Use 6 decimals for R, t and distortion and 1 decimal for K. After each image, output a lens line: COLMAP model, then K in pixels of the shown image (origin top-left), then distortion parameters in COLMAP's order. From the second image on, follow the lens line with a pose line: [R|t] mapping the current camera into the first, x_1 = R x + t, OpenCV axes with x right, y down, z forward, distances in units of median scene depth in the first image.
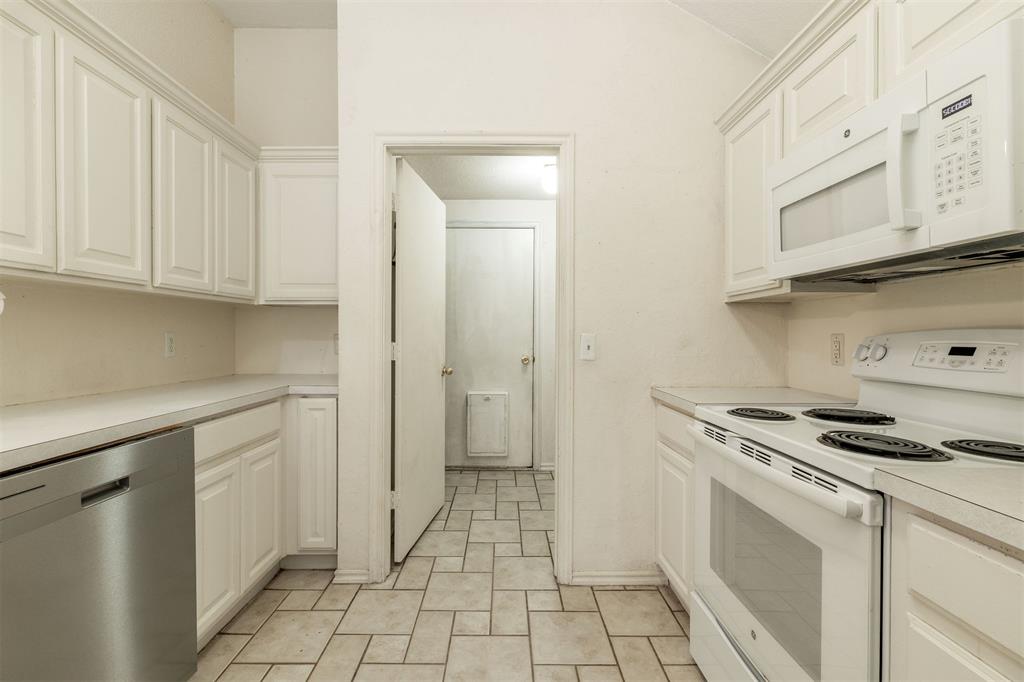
lens RADIAL K [[444.1, 0, 506.7], [0, 444.1, 337.6], [0, 0, 1]] dist [0.000239, 0.000145]
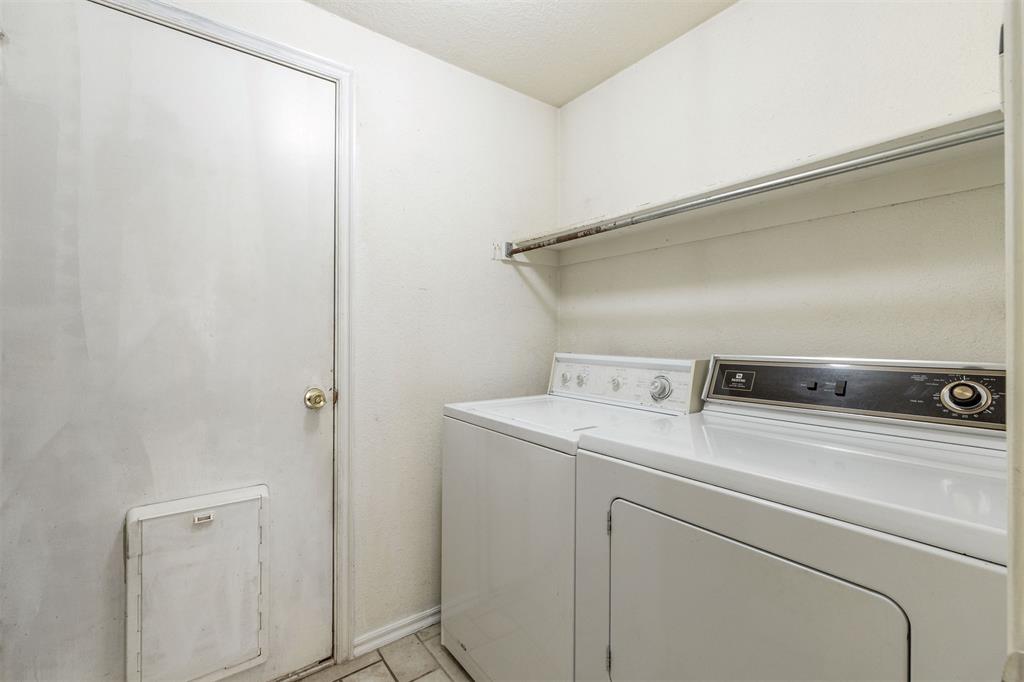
lens RADIAL K [[444.1, 0, 506.7], [0, 444.1, 337.6], [0, 0, 1]] dist [0.000239, 0.000145]
pose [[0.819096, -0.001737, 0.573654, -0.047256], [0.000810, 0.999998, 0.001871, -0.006626], [-0.573656, -0.001068, 0.819096, 0.572444]]
